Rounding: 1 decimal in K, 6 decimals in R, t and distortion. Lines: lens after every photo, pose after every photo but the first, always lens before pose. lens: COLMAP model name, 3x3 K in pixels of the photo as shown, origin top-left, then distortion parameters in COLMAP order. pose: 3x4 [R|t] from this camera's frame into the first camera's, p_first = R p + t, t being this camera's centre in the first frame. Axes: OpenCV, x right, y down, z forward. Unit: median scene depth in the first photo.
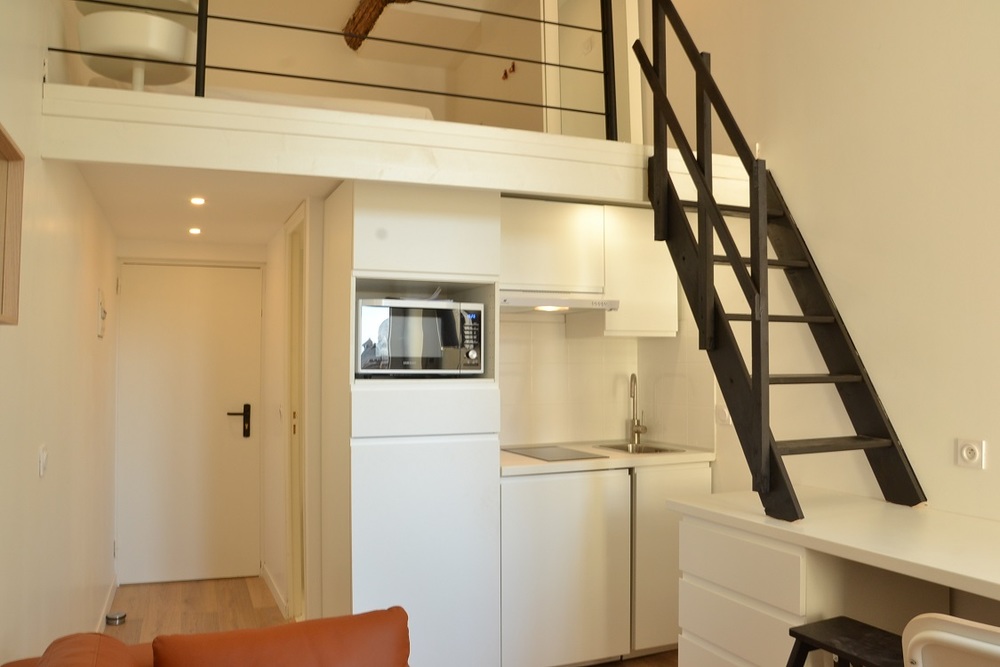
lens RADIAL K [[795.6, 0, 500.0], [0, 795.6, 333.5], [0, 0, 1]] dist [-0.091378, 0.004322]
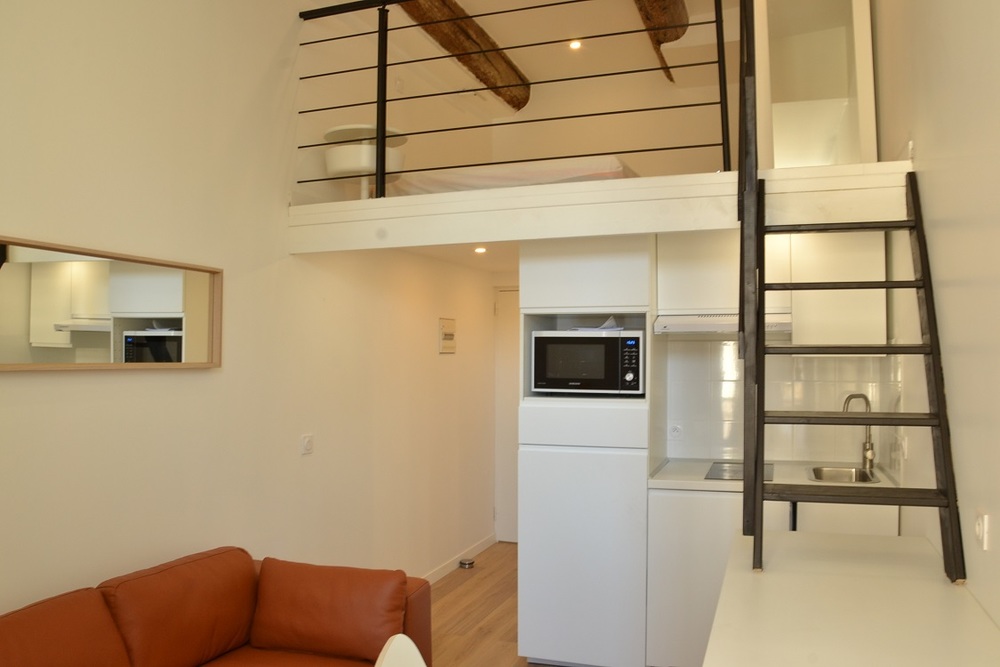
lens RADIAL K [[780.5, 0, 500.0], [0, 780.5, 333.5], [0, 0, 1]] dist [-0.168133, 0.135382]
pose [[0.748340, -0.011891, -0.663209, 0.554542], [0.024096, 0.999667, 0.009266, -0.049300], [0.662878, -0.022914, 0.748377, 0.064166]]
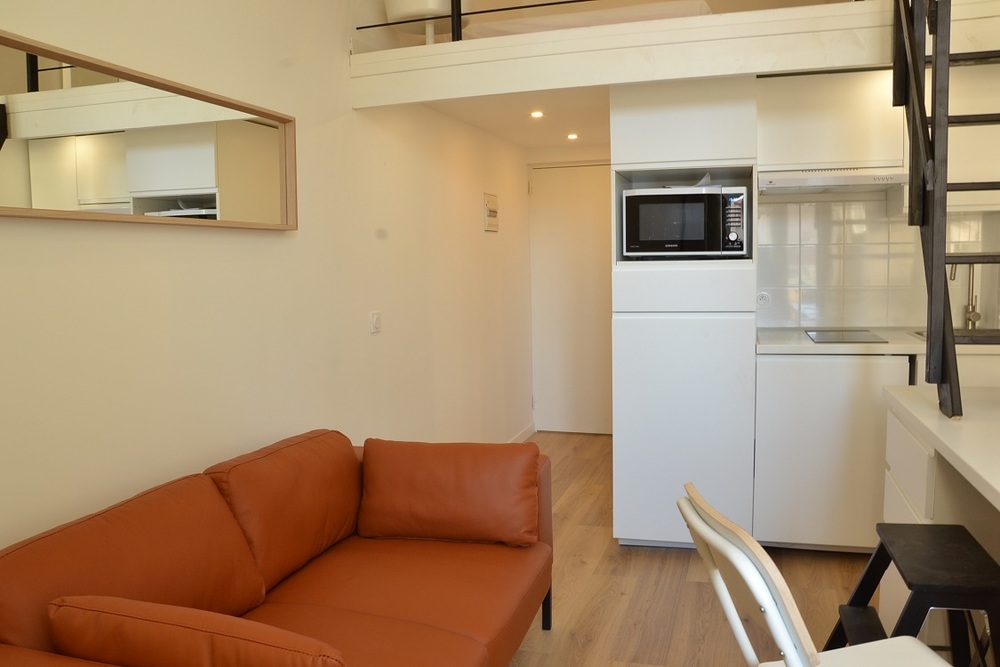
lens RADIAL K [[780.5, 0, 500.0], [0, 780.5, 333.5], [0, 0, 1]] dist [-0.168133, 0.135382]
pose [[0.777083, 0.044421, -0.627828, 0.365377], [0.047640, 0.990494, 0.129047, 0.007951], [0.627592, -0.130190, 0.767580, 0.022790]]
